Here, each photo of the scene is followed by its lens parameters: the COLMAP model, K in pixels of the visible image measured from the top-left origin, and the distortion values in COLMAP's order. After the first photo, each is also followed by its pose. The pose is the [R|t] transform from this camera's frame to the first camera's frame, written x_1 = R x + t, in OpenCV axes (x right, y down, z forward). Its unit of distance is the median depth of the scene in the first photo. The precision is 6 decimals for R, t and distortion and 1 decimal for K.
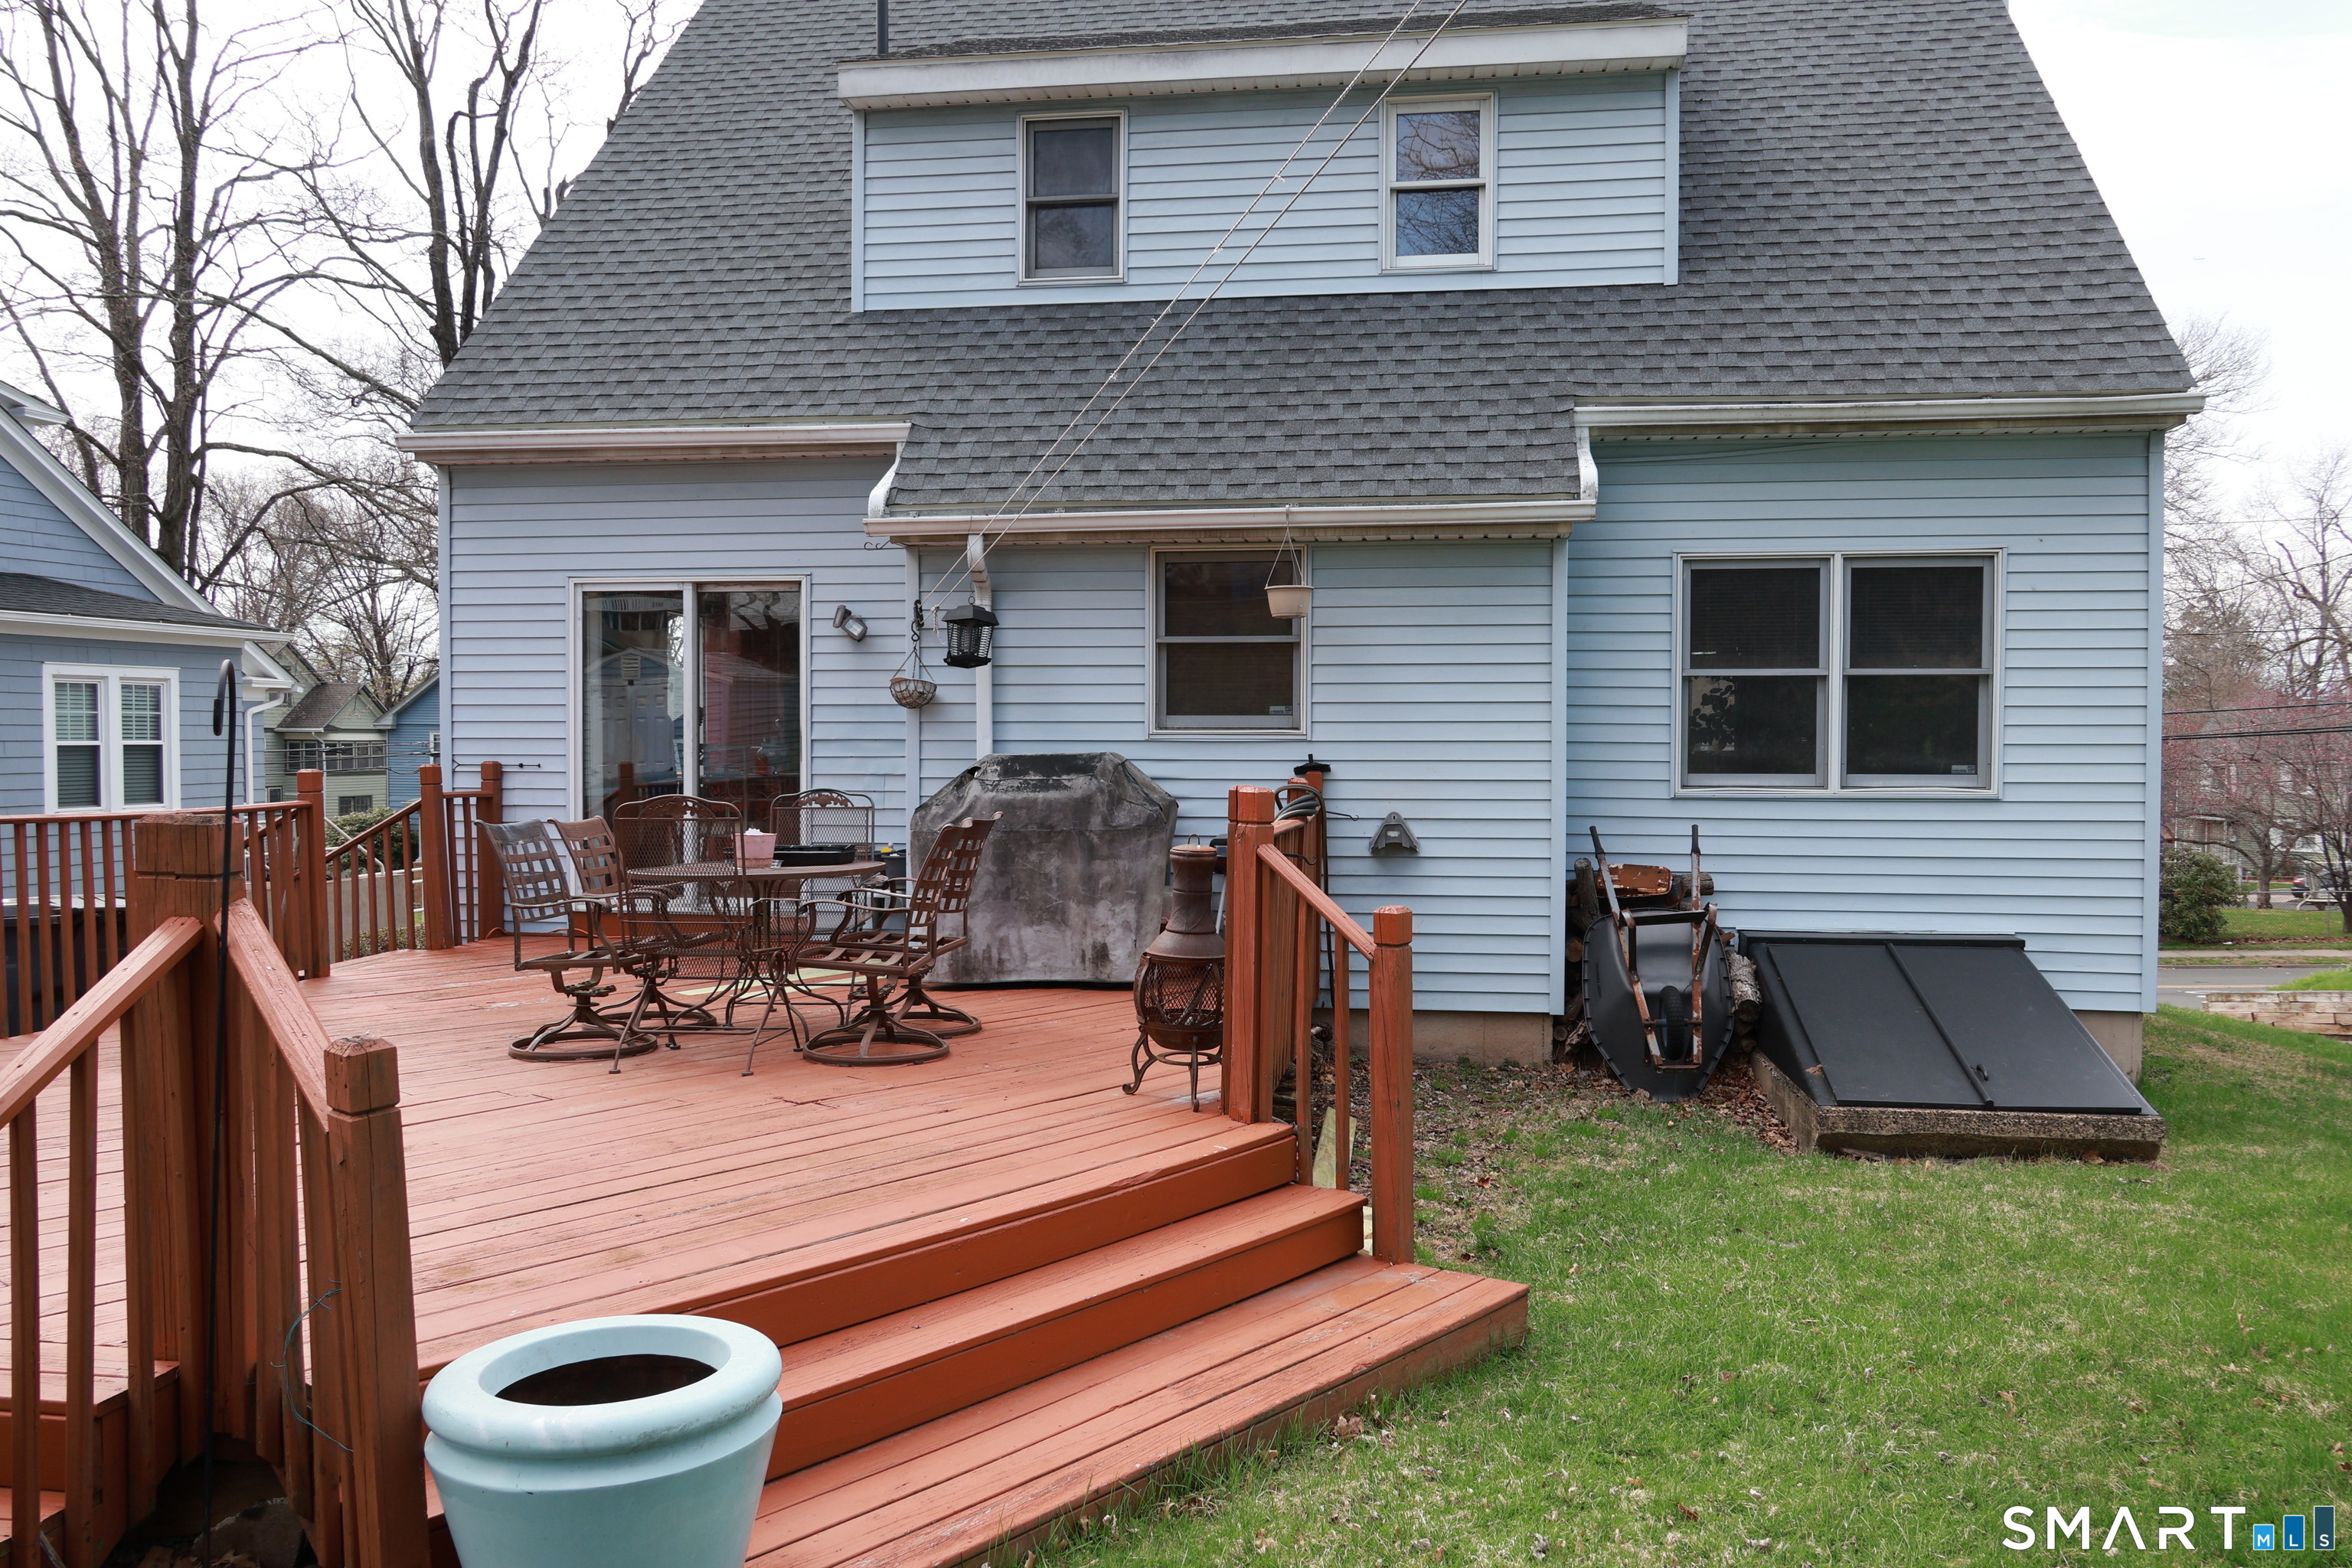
lens RADIAL K [[1748.5, 0, 1177.2], [0, 1748.5, 784.2], [0, 0, 1]] dist [-0.030075, 0.010734]
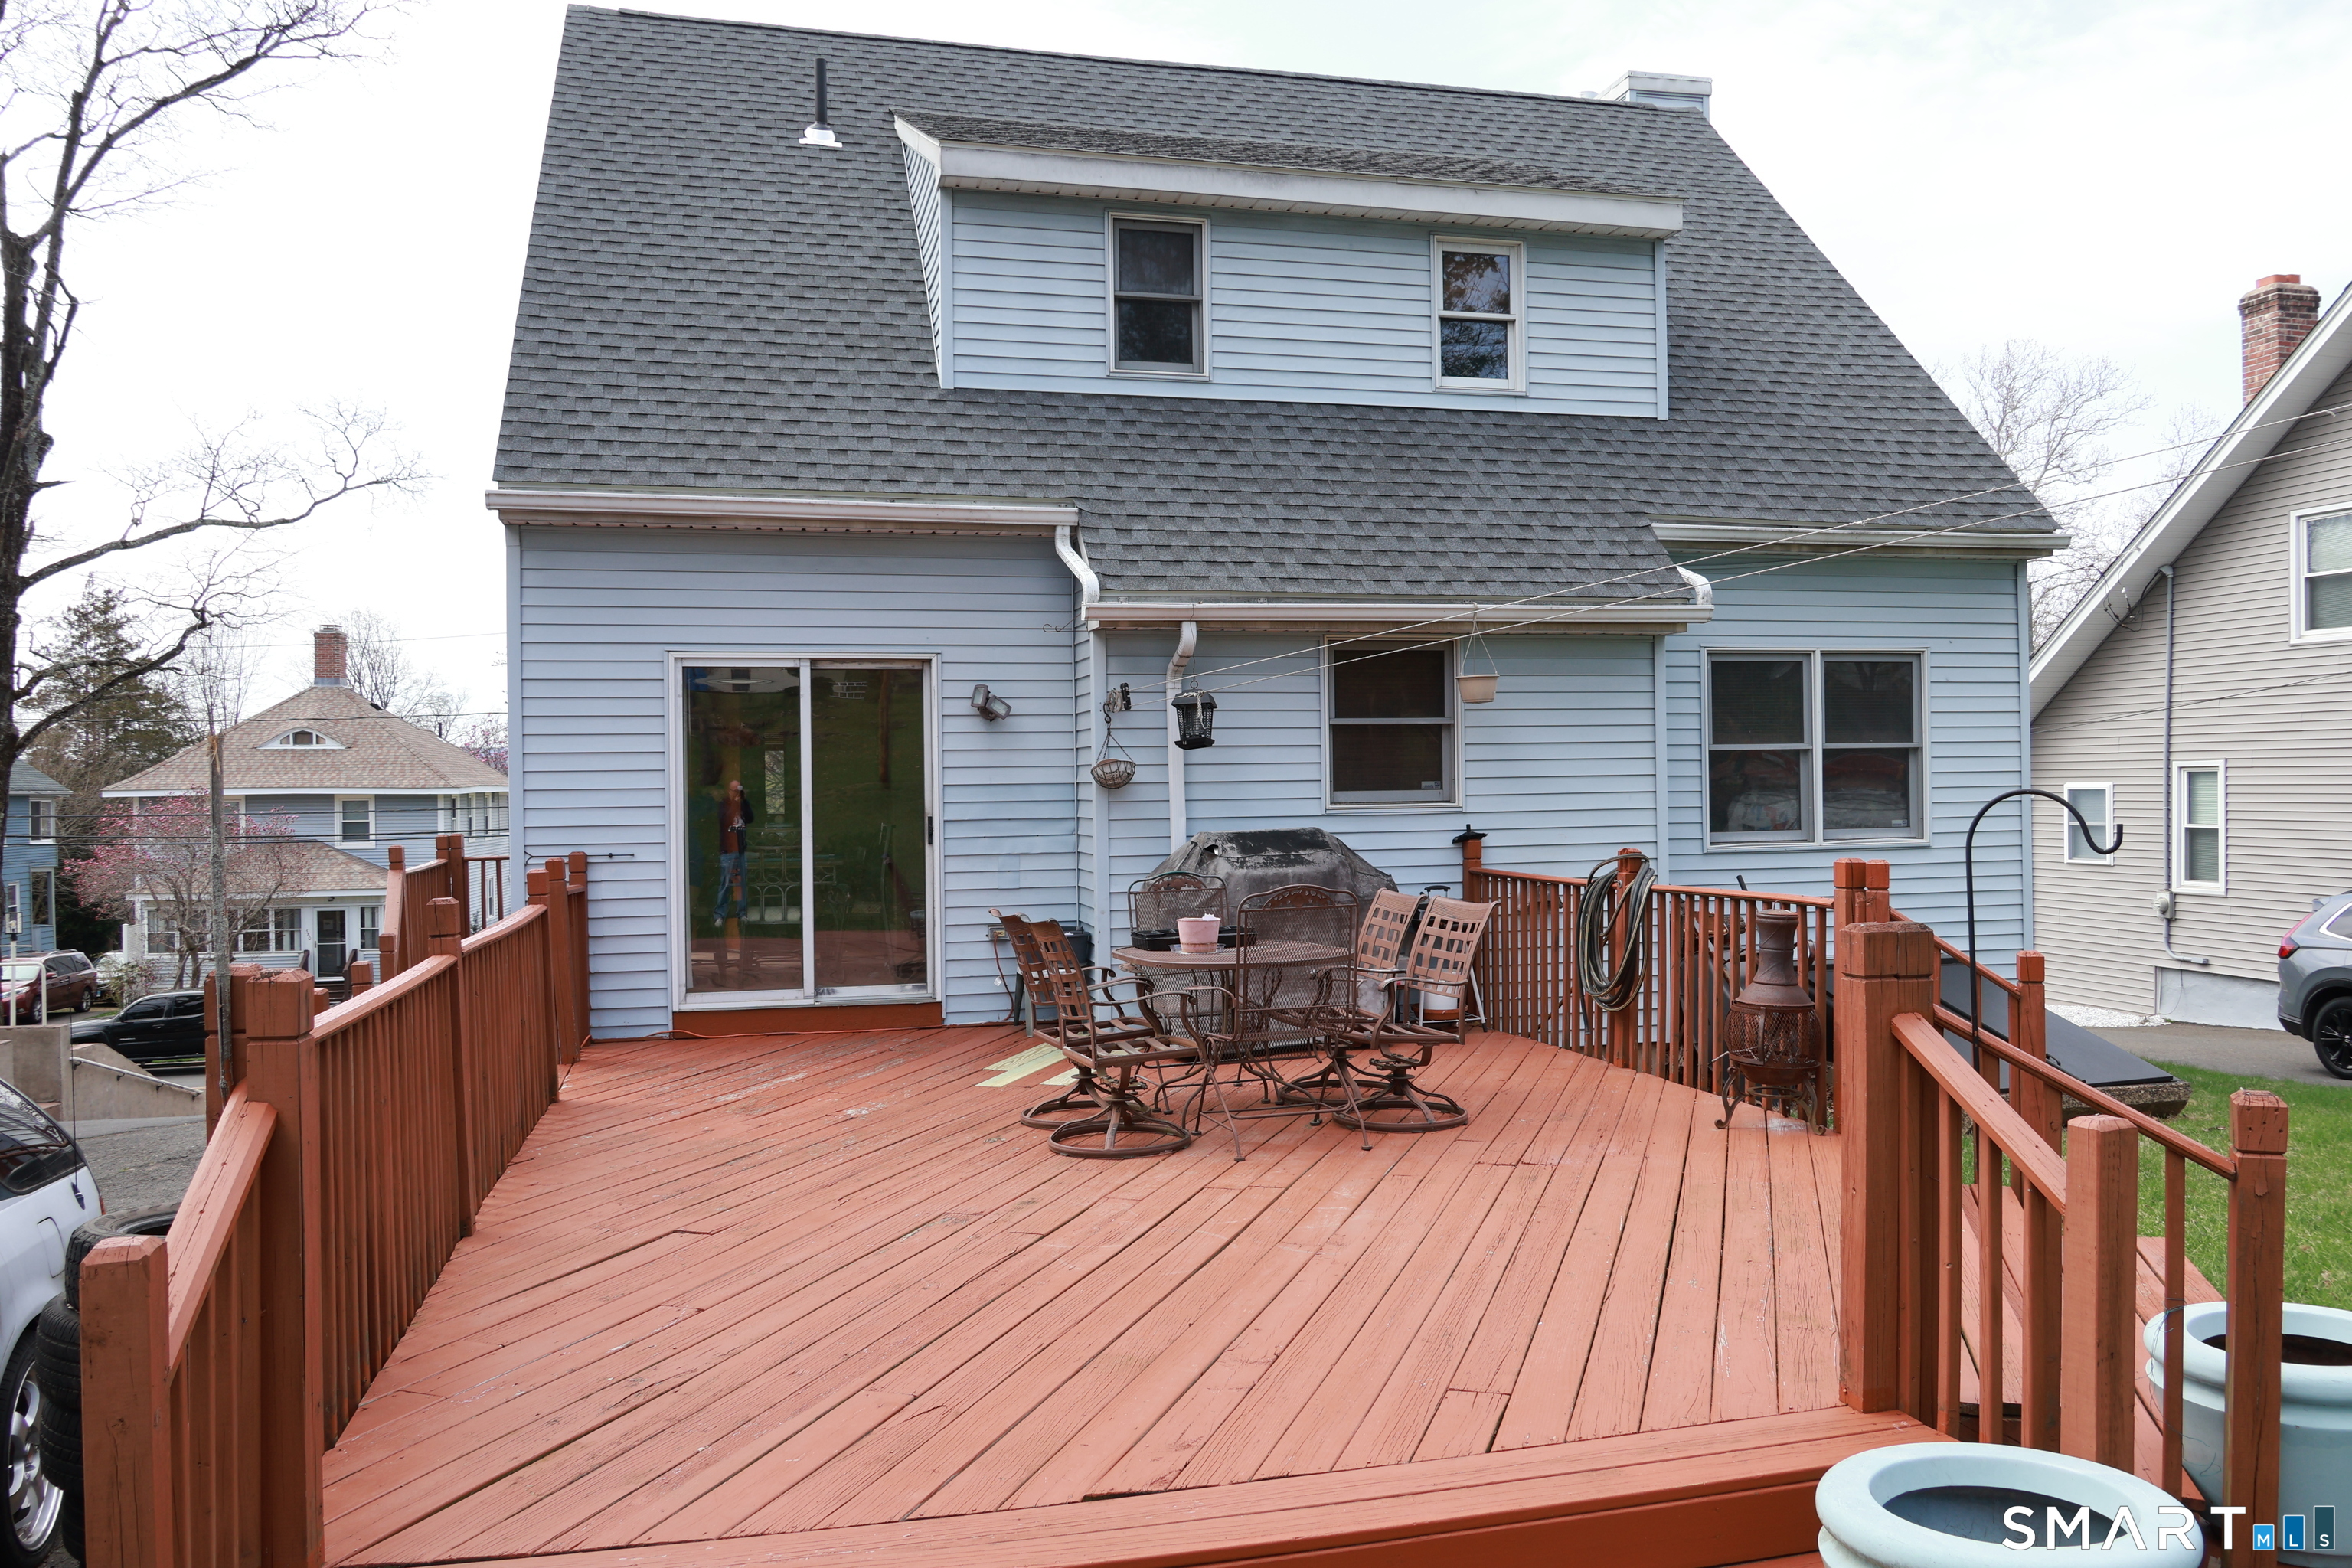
lens RADIAL K [[1748.5, 0, 1175.7], [0, 1748.5, 779.9], [0, 0, 1]] dist [-0.030075, 0.010734]
pose [[0.922090, -0.014580, 0.386700, -0.504749], [0.026869, 0.999290, -0.026393, -0.020320], [-0.386040, 0.034727, 0.921828, 0.044956]]
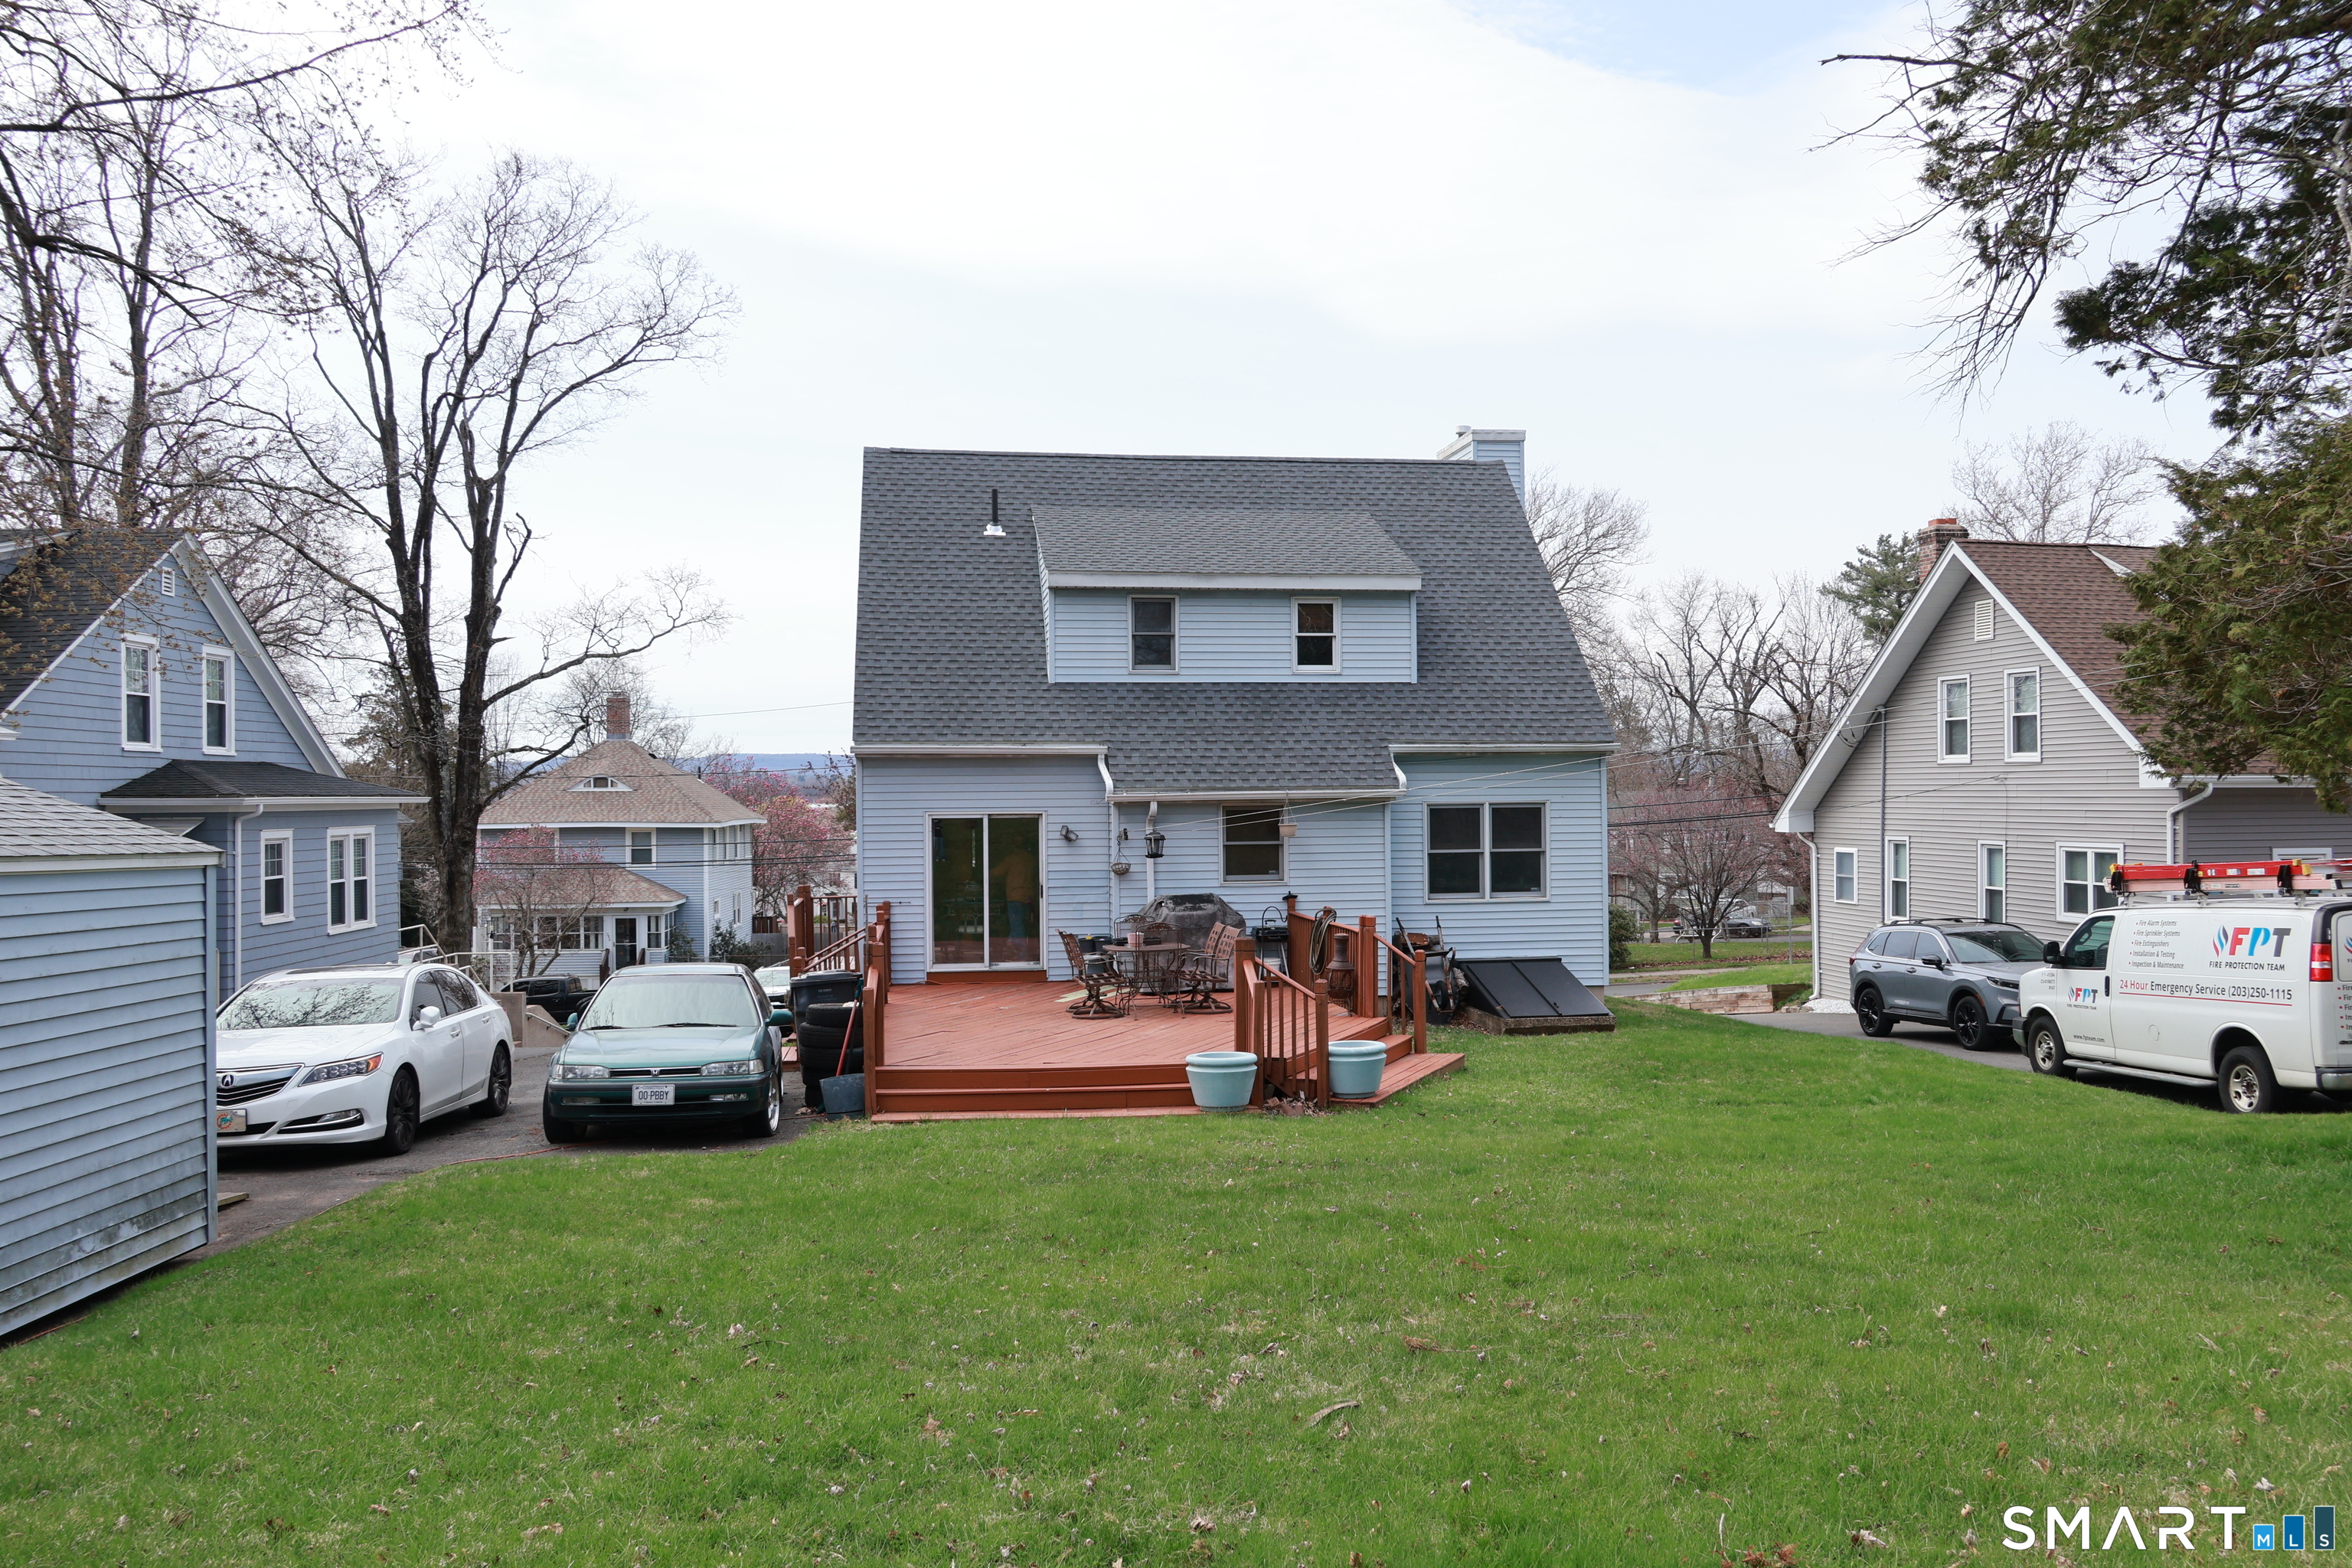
lens RADIAL K [[1748.5, 0, 1176.5], [0, 1748.5, 782.2], [0, 0, 1]] dist [-0.030075, 0.010734]
pose [[0.957186, -0.009064, 0.289332, -0.731085], [0.019870, 0.999209, -0.034433, -0.083419], [-0.288791, 0.038708, 0.956609, -1.195267]]
